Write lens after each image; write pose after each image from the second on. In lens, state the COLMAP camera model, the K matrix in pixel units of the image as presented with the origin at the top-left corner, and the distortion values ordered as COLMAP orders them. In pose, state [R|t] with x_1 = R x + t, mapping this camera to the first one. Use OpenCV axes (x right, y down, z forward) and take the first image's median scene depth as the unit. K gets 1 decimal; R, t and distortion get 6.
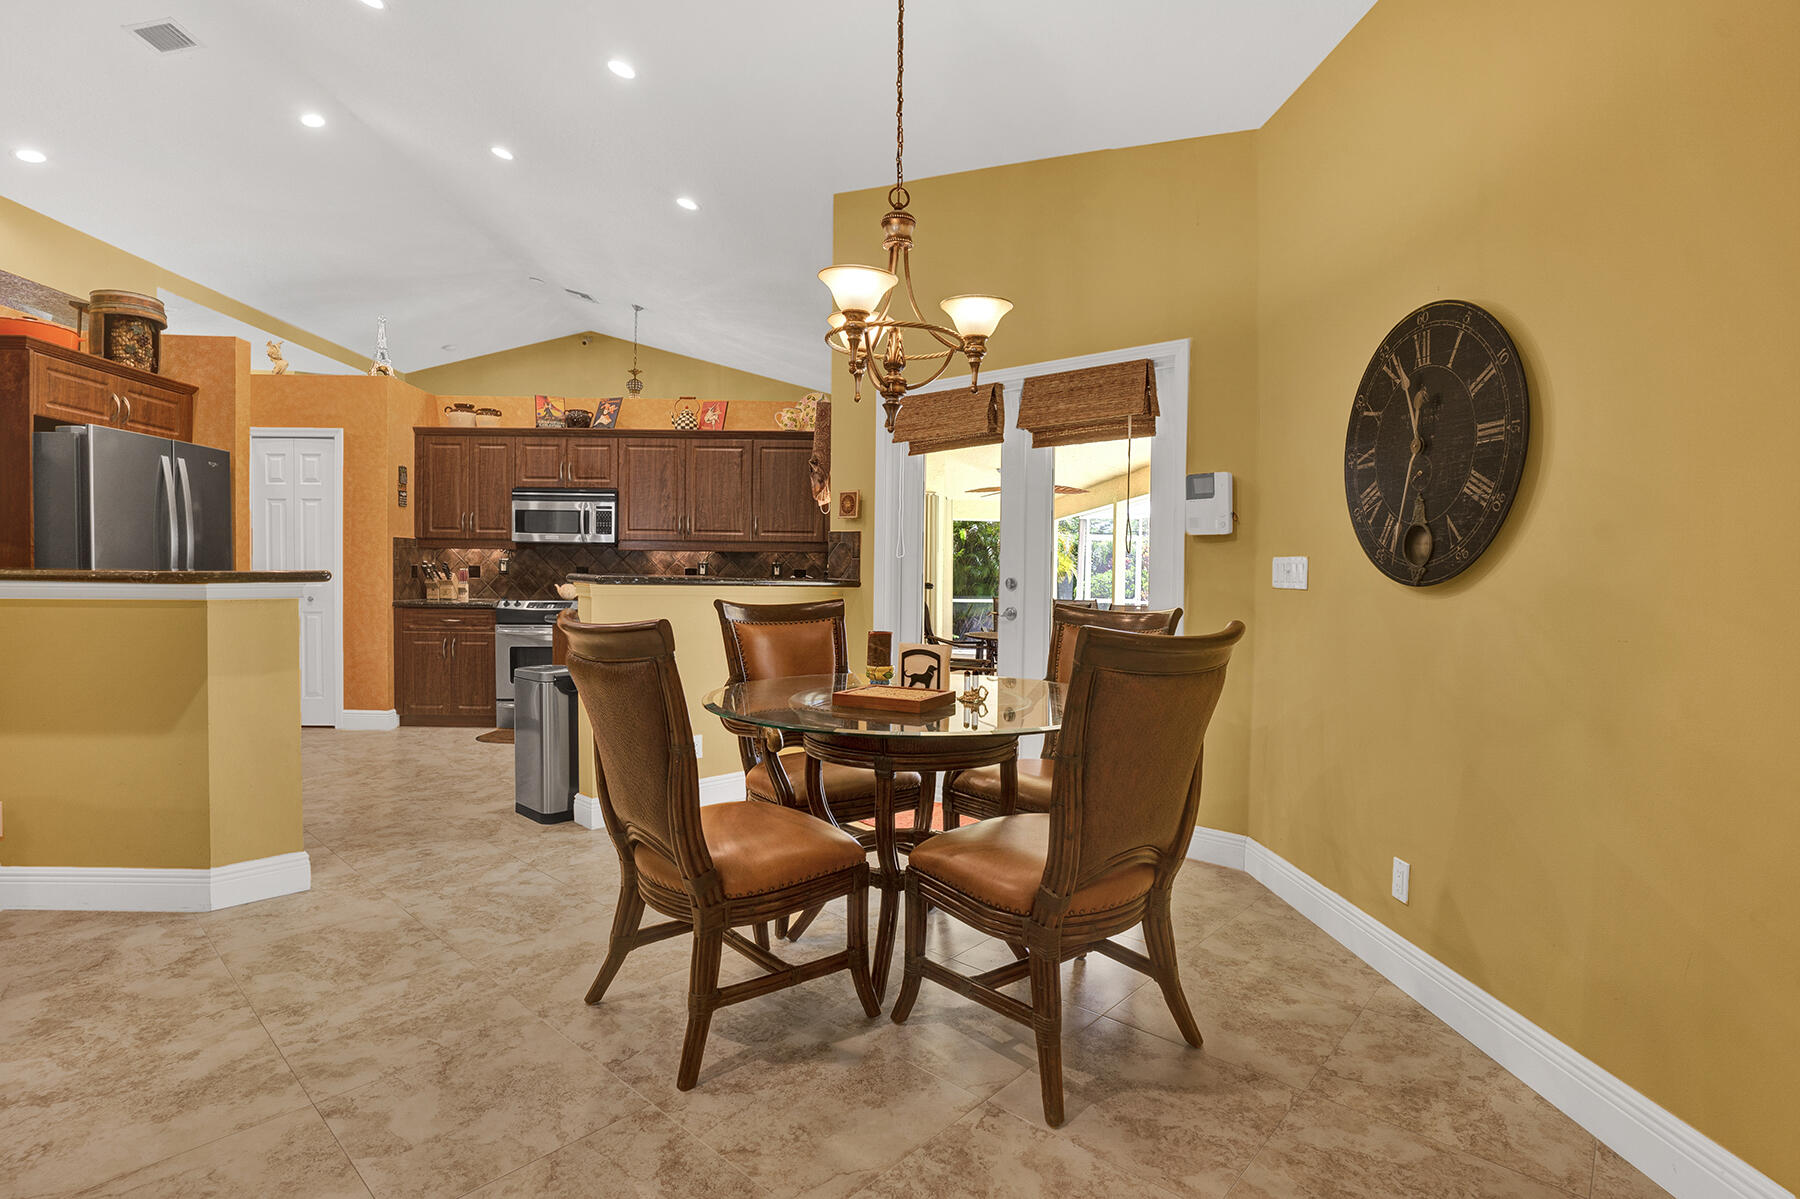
lens RADIAL K [[870.5, 0, 900.0], [0, 870.5, 599.5], [0, 0, 1]] dist [-0.057291, 0.000936]
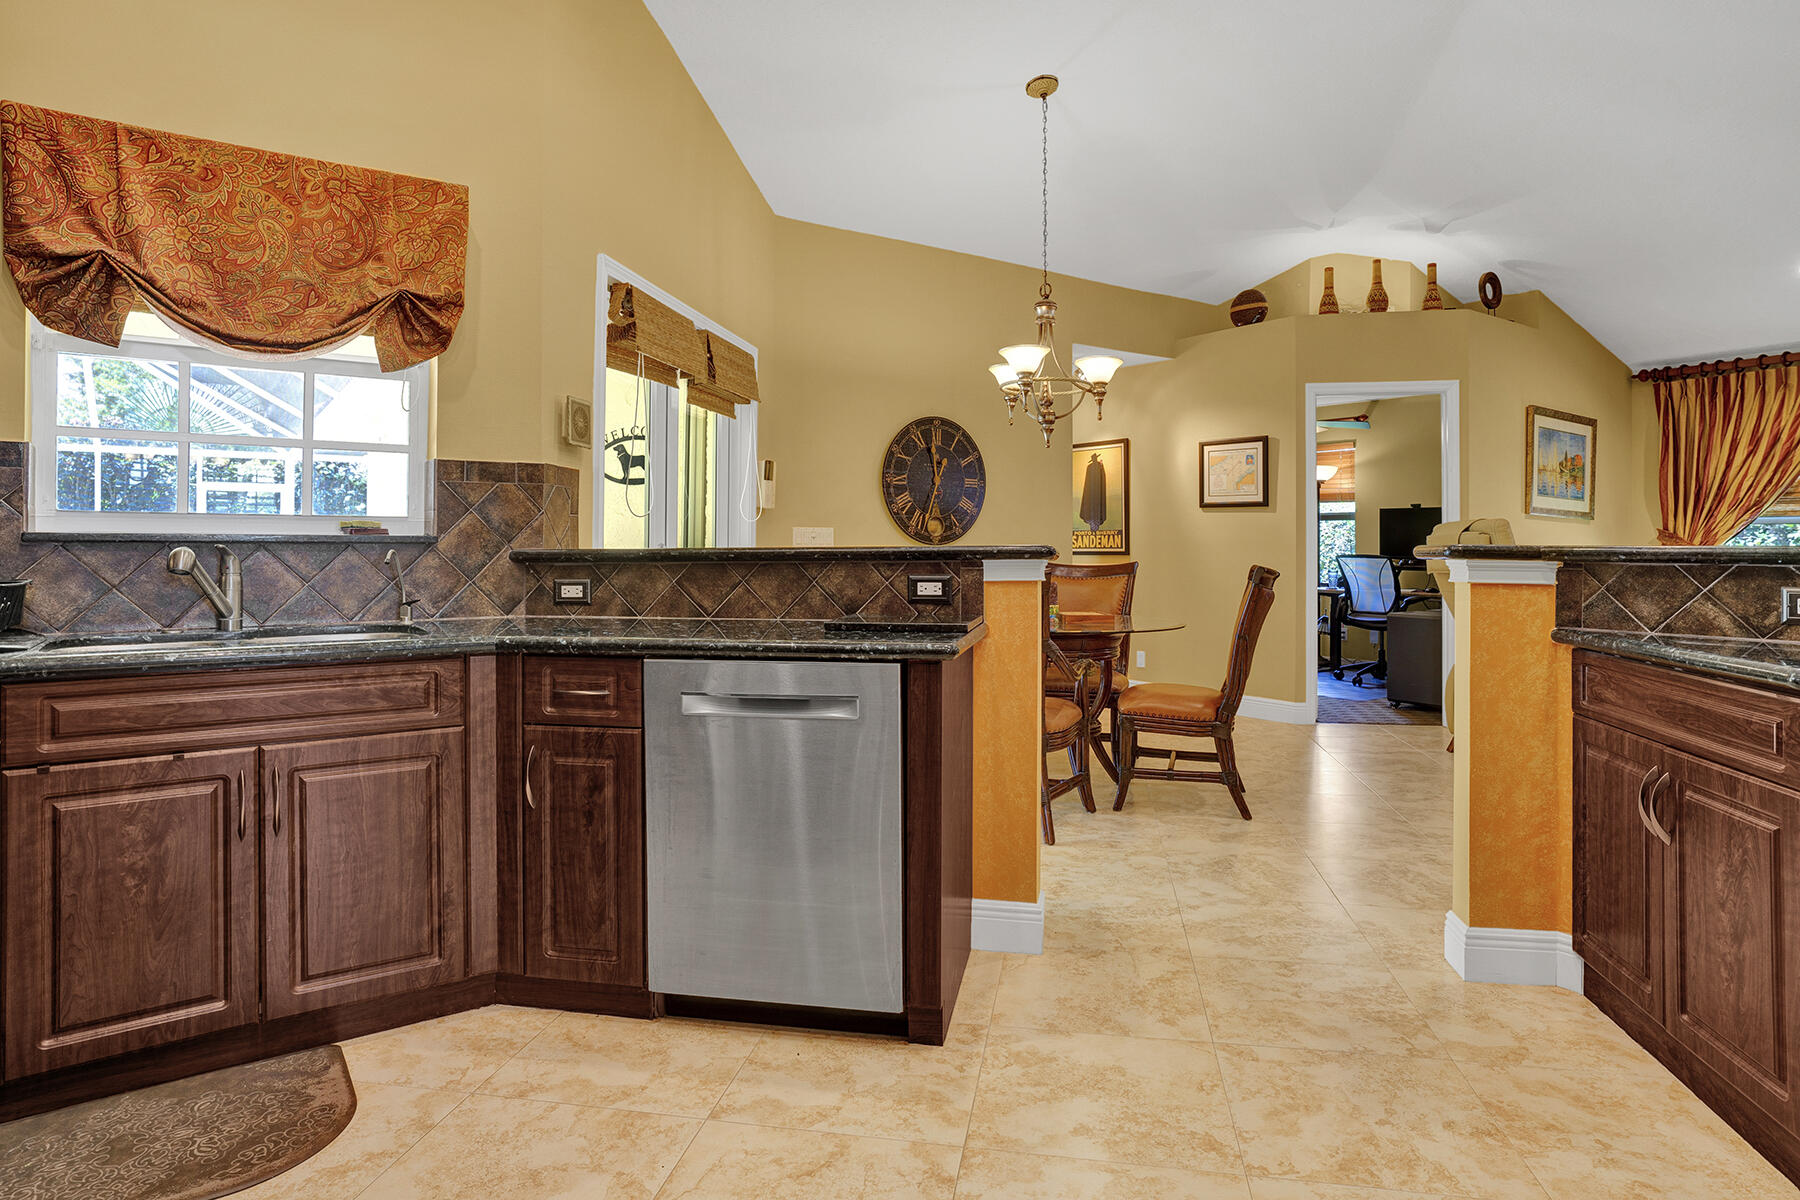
lens RADIAL K [[1041.4, 0, 889.9], [0, 1041.4, 545.0], [0, 0, 1]] dist [-0.050868, 0.039327]
pose [[-0.519188, -0.013004, 0.854561, -0.574899], [0.017319, 0.999519, 0.025732, -0.031059], [-0.854484, 0.028160, -0.518713, 0.891140]]
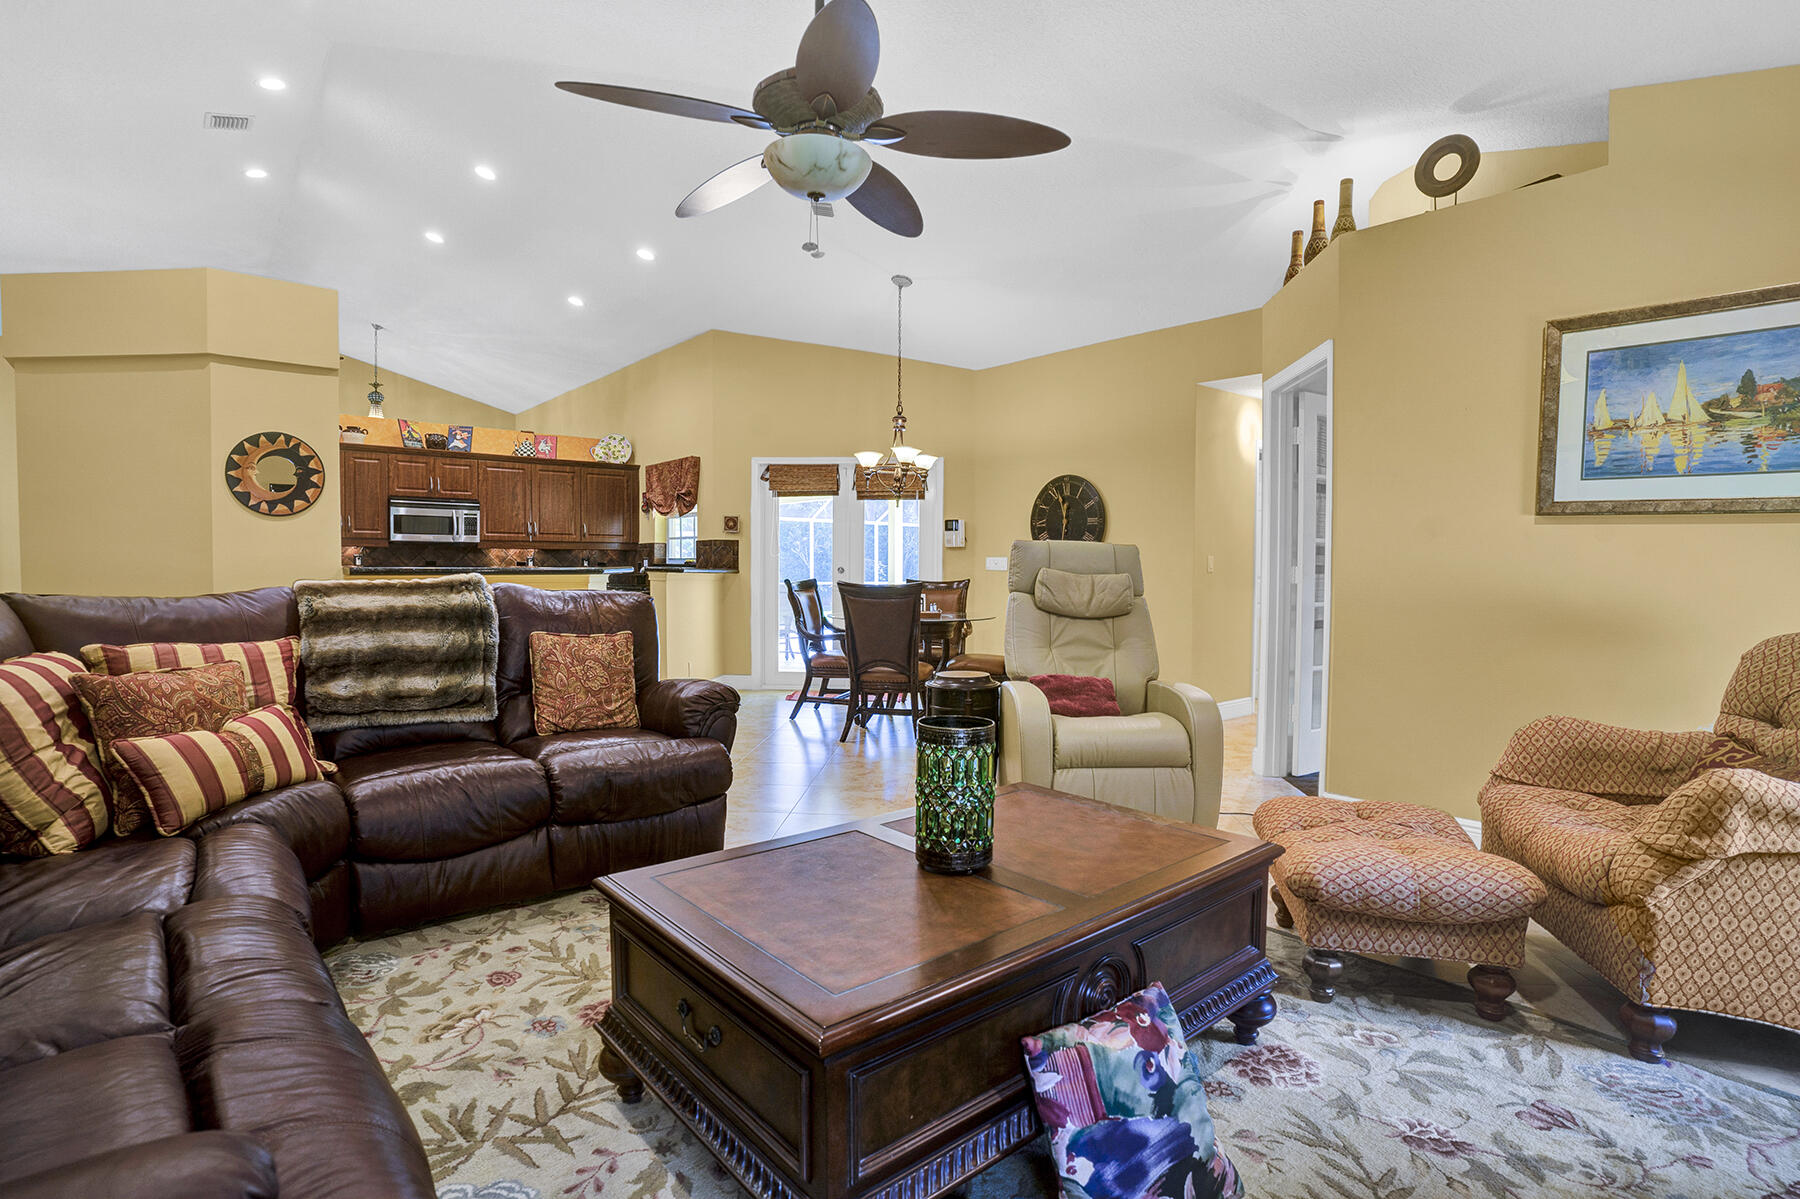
lens RADIAL K [[870.5, 0, 900.0], [0, 870.5, 599.5], [0, 0, 1]] dist [-0.057291, 0.000936]
pose [[0.797835, -0.028826, 0.602187, -0.603961], [0.021619, 0.999582, 0.019206, 0.007240], [-0.602488, -0.002305, 0.798124, -0.384897]]
